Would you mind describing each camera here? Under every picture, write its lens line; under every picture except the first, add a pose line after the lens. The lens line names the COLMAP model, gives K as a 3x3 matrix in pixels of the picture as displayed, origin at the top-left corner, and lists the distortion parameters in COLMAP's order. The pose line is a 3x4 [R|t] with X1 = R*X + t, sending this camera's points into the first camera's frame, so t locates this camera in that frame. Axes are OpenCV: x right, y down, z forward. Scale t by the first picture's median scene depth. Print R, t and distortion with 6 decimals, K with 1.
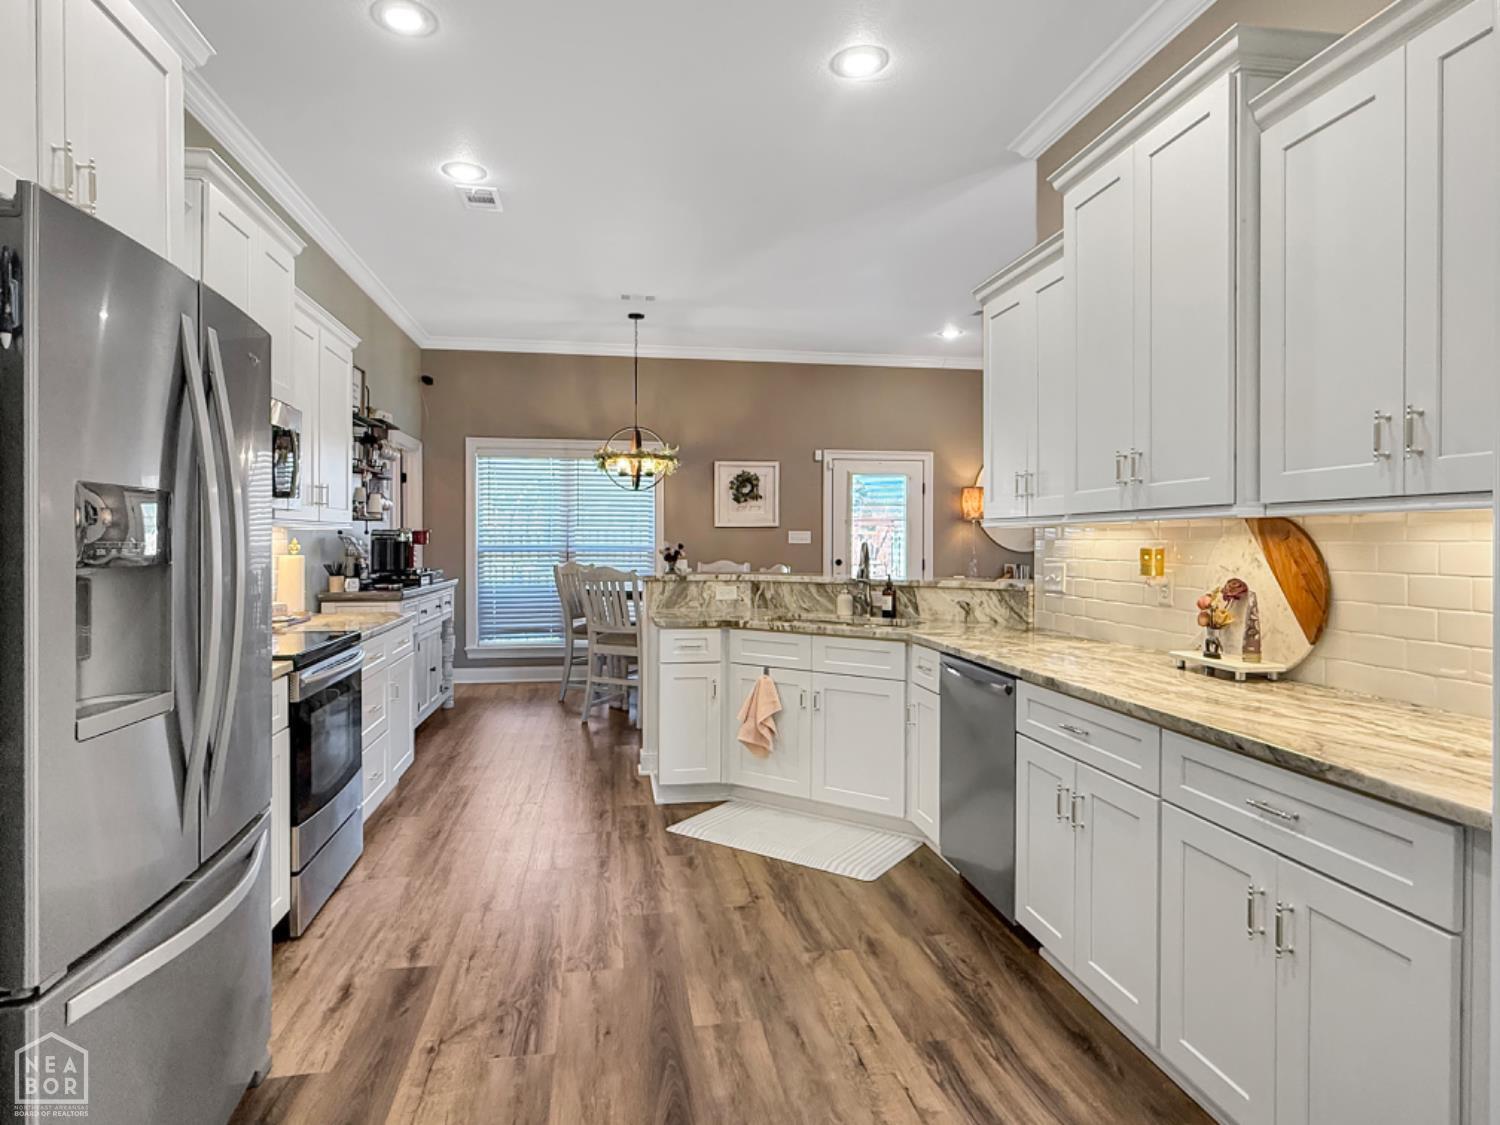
lens RADIAL K [[829.9, 0, 744.8], [0, 829.9, 551.4], [0, 0, 1]] dist [0.000706, 0.000380]
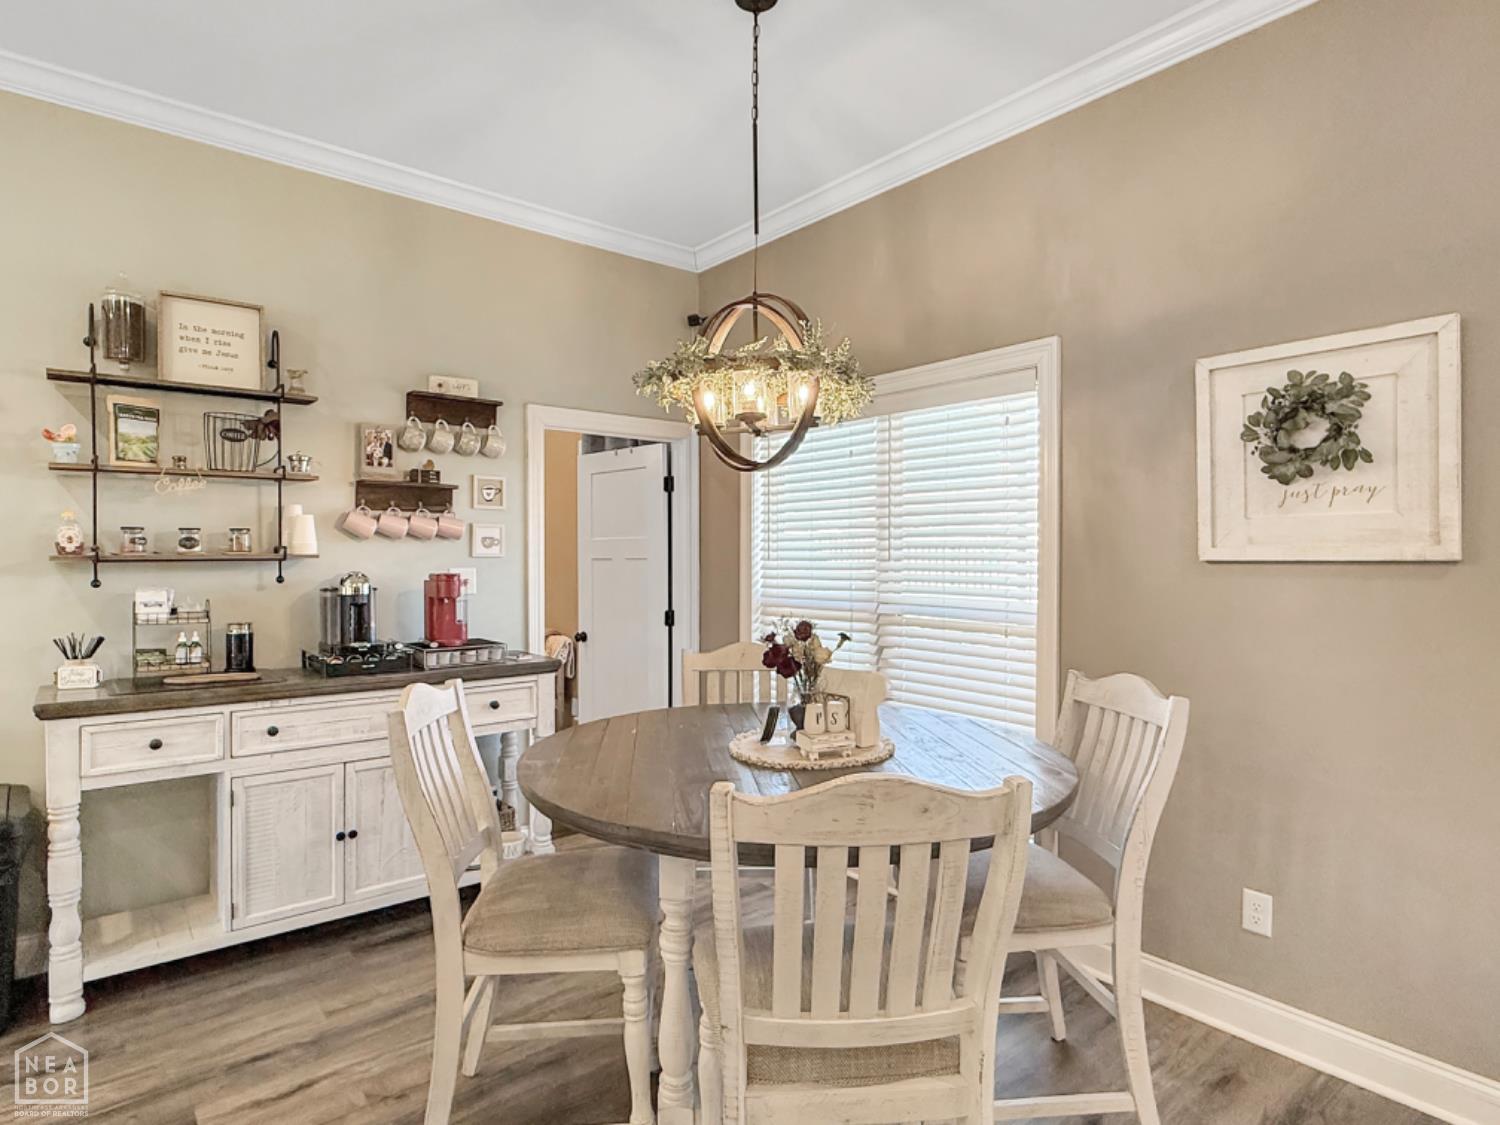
lens RADIAL K [[829.9, 0, 749.3], [0, 829.9, 563.0], [0, 0, 1]] dist [0.000706, 0.000380]
pose [[0.498570, 0.005765, -0.866830, 0.243561], [-0.011554, 0.999933, 0.000005, -0.041671], [0.866772, 0.010013, 0.498603, 1.051699]]
